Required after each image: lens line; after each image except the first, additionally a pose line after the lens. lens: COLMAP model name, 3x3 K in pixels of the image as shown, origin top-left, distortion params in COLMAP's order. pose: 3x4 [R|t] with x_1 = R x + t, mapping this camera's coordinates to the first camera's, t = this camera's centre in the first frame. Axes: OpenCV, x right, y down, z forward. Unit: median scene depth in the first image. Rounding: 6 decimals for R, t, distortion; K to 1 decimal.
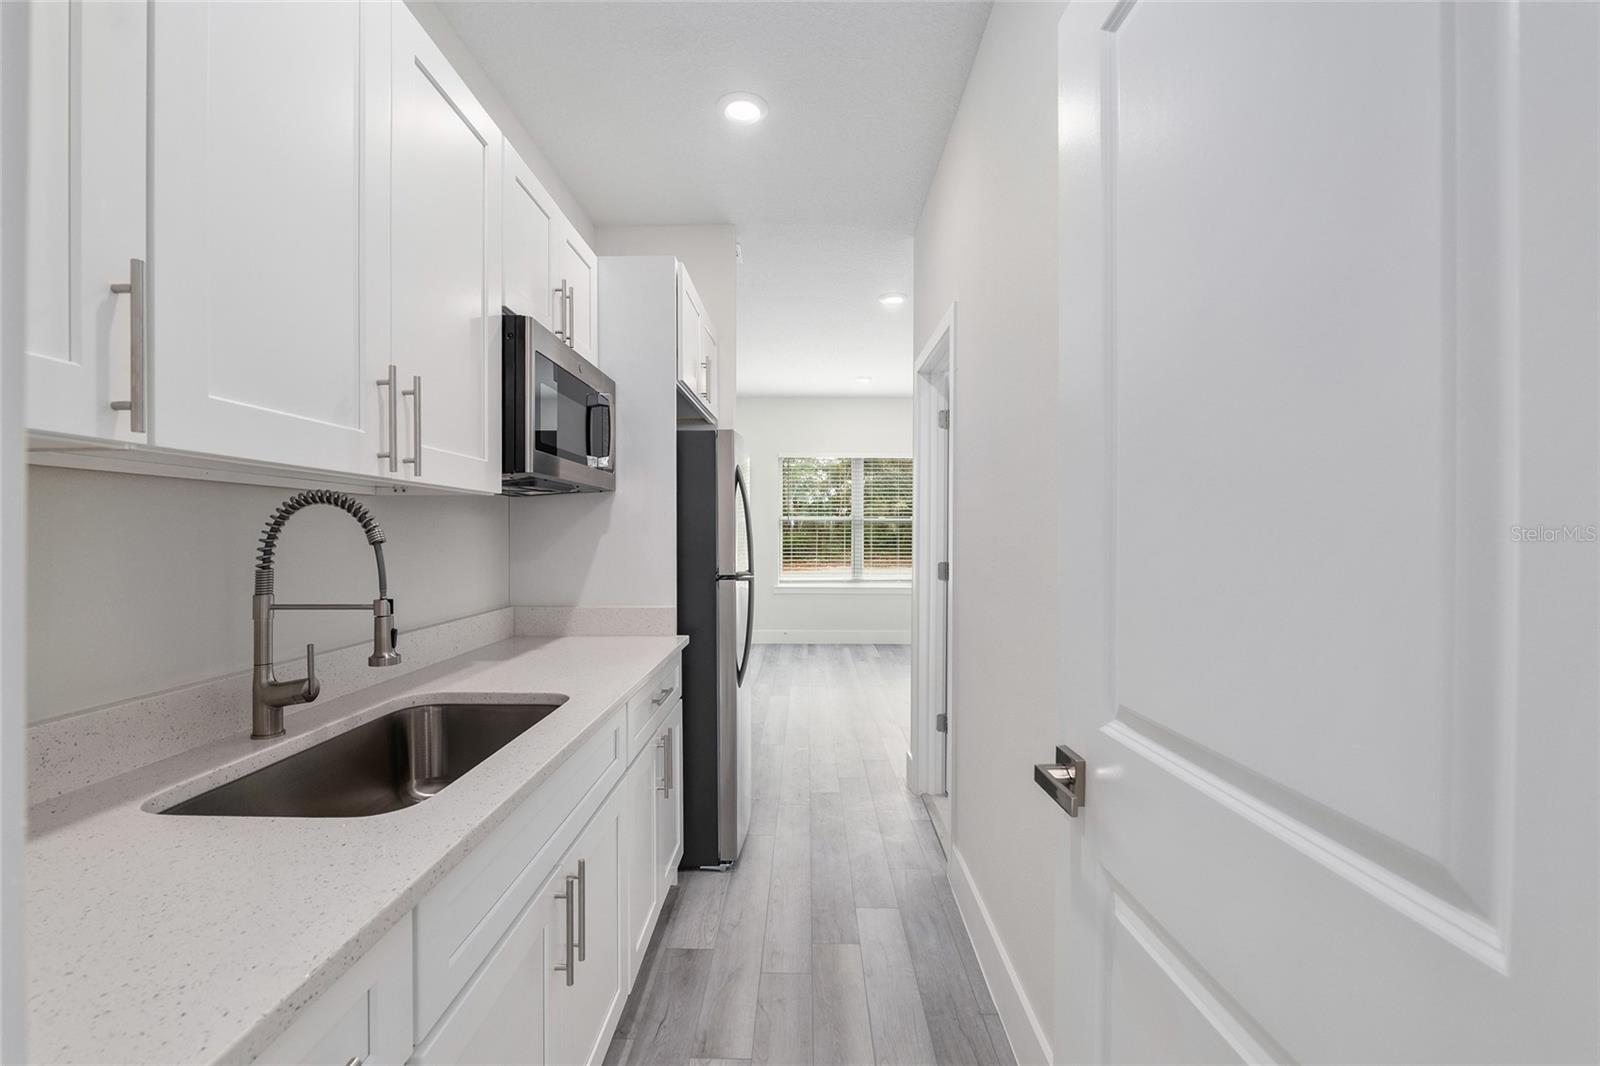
lens RADIAL K [[645.9, 0, 797.5], [0, 645.9, 538.3], [0, 0, 1]] dist [-0.010693, 0.000396]
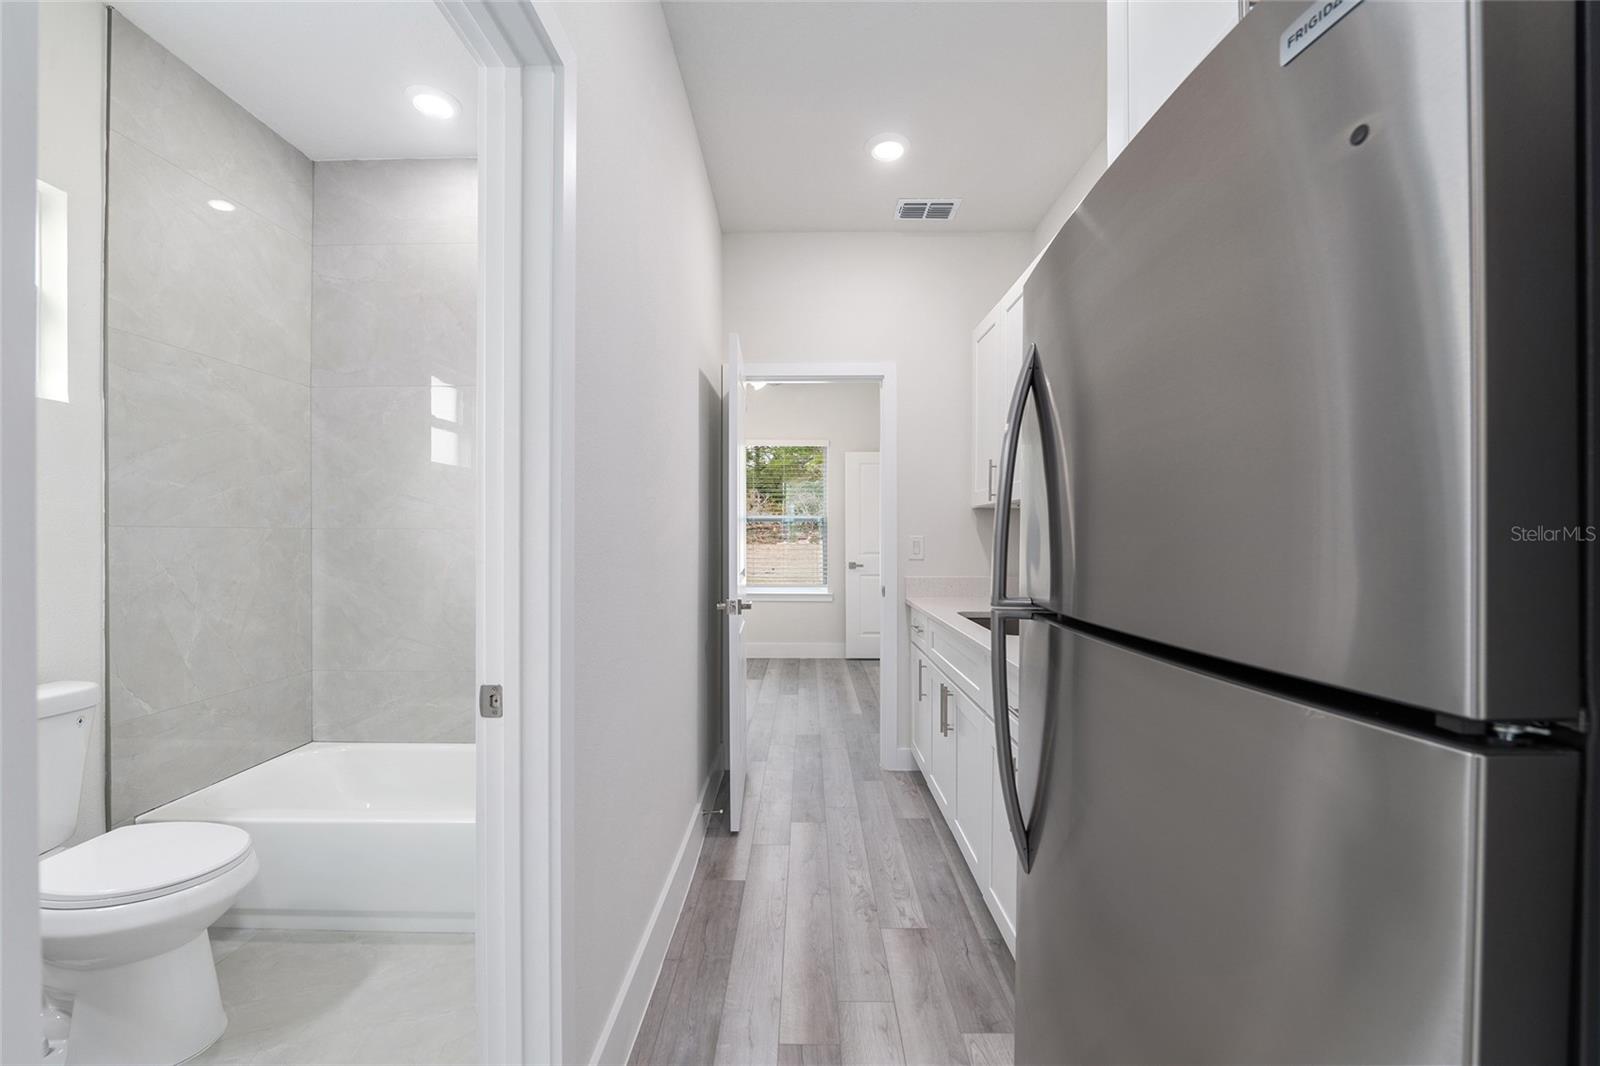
lens RADIAL K [[645.9, 0, 801.2], [0, 645.9, 535.5], [0, 0, 1]] dist [-0.010693, 0.000396]
pose [[-0.999939, 0.007379, -0.008255, 0.080302], [0.007339, 0.999962, 0.004773, 0.014109], [0.008290, 0.004712, -0.999955, 2.009427]]
